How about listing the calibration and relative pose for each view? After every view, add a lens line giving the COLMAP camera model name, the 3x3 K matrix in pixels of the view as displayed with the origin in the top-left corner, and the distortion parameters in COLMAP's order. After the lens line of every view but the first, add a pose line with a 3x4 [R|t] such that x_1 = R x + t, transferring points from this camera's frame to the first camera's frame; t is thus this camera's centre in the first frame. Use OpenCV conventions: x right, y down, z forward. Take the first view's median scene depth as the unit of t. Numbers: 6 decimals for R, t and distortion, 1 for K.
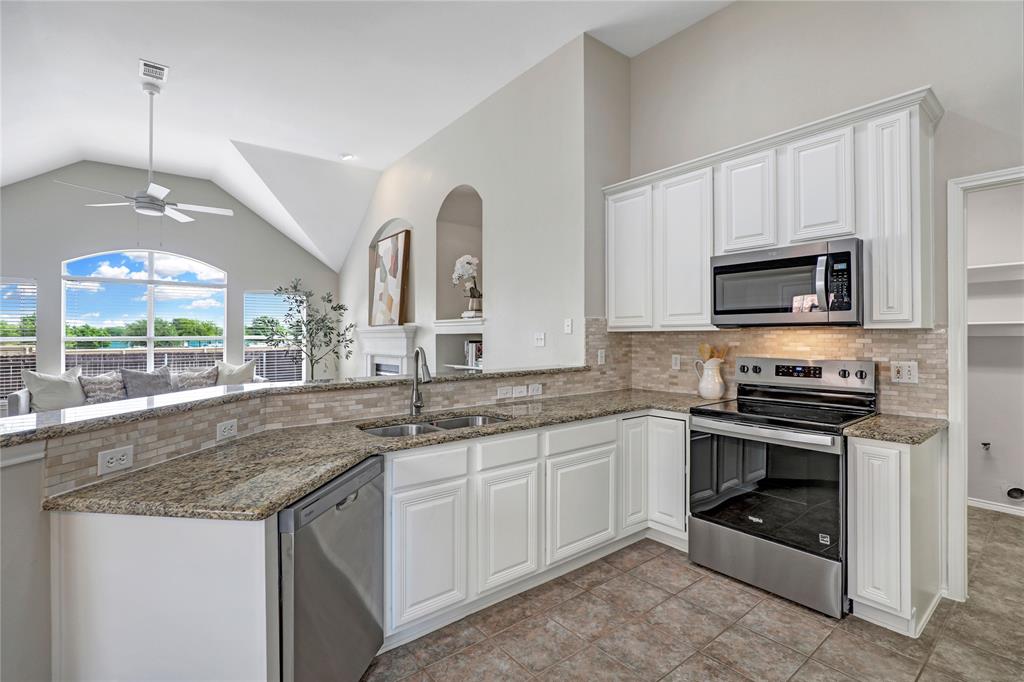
lens RADIAL K [[471.5, 0, 517.2], [0, 471.5, 332.4], [0, 0, 1]] dist [-0.024544, -0.000140]
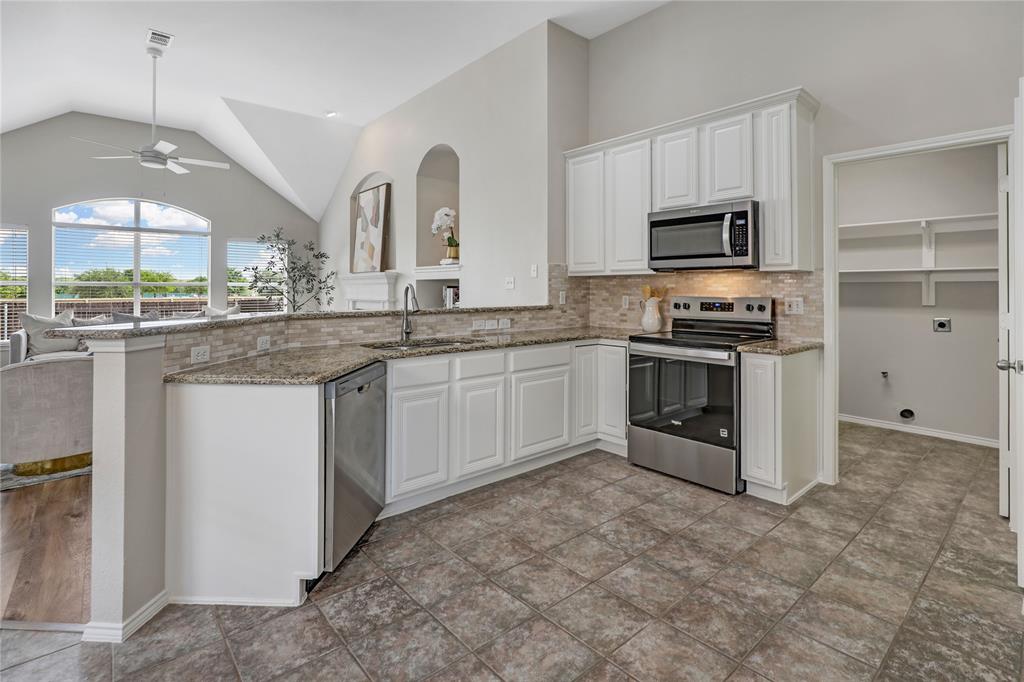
lens RADIAL K [[490.8, 0, 513.8], [0, 490.8, 285.3], [0, 0, 1]] dist [-0.022907, 0.000610]
pose [[0.999124, 0.005406, 0.041506, 0.010552], [-0.005358, 0.999985, -0.001260, 0.027529], [-0.041512, 0.001036, 0.999137, -0.236697]]
